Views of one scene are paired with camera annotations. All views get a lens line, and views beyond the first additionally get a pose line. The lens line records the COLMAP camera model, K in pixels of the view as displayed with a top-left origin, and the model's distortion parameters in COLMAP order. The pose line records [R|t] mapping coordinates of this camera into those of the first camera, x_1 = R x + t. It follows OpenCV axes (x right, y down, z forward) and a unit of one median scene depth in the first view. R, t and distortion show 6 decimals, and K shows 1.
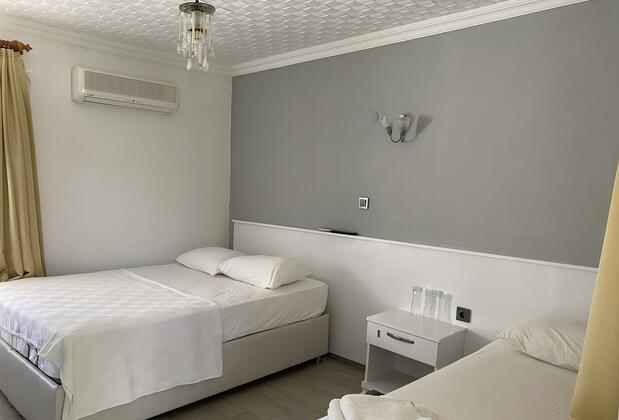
lens RADIAL K [[498.5, 0, 310.5], [0, 498.5, 193.3], [0, 0, 1]] dist [0.061664, -0.010740]
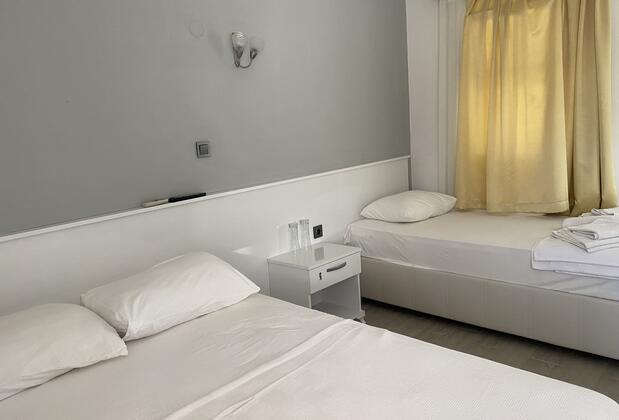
lens RADIAL K [[498.5, 0, 310.5], [0, 498.5, 193.3], [0, 0, 1]] dist [0.061664, -0.010740]
pose [[-0.068681, -0.173333, 0.982466, -0.739067], [0.102570, 0.978345, 0.179777, -0.038430], [-0.992352, 0.113119, -0.049415, 1.038150]]
